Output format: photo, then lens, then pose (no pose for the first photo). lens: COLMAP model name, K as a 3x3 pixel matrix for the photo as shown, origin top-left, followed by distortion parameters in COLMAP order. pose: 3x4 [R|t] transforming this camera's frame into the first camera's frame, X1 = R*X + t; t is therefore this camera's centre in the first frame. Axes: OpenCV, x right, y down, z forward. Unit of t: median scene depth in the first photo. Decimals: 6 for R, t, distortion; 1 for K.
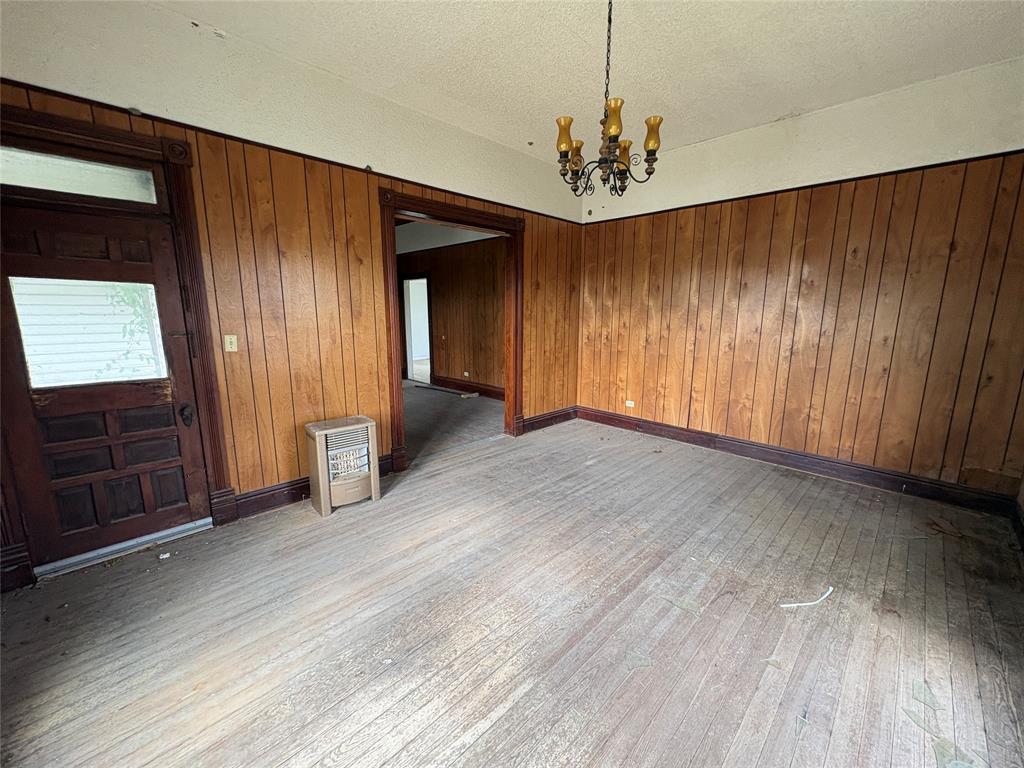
lens RADIAL K [[412.6, 0, 510.1], [0, 412.6, 385.9], [0, 0, 1]] dist [0.002828, 0.000159]
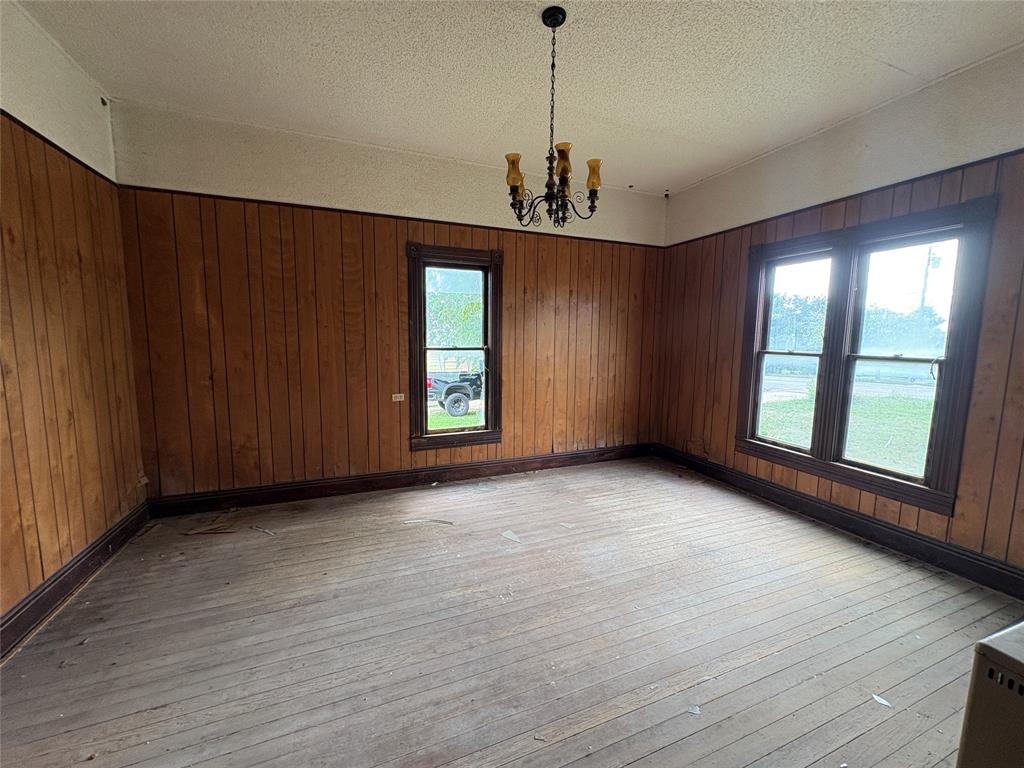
lens RADIAL K [[412.6, 0, 516.3], [0, 412.6, 380.6], [0, 0, 1]] dist [0.002828, 0.000159]
pose [[-0.929091, -0.052470, 0.366111, -0.093004], [0.055337, 0.959022, 0.277874, -0.372486], [-0.365689, 0.278430, -0.888115, 2.003074]]
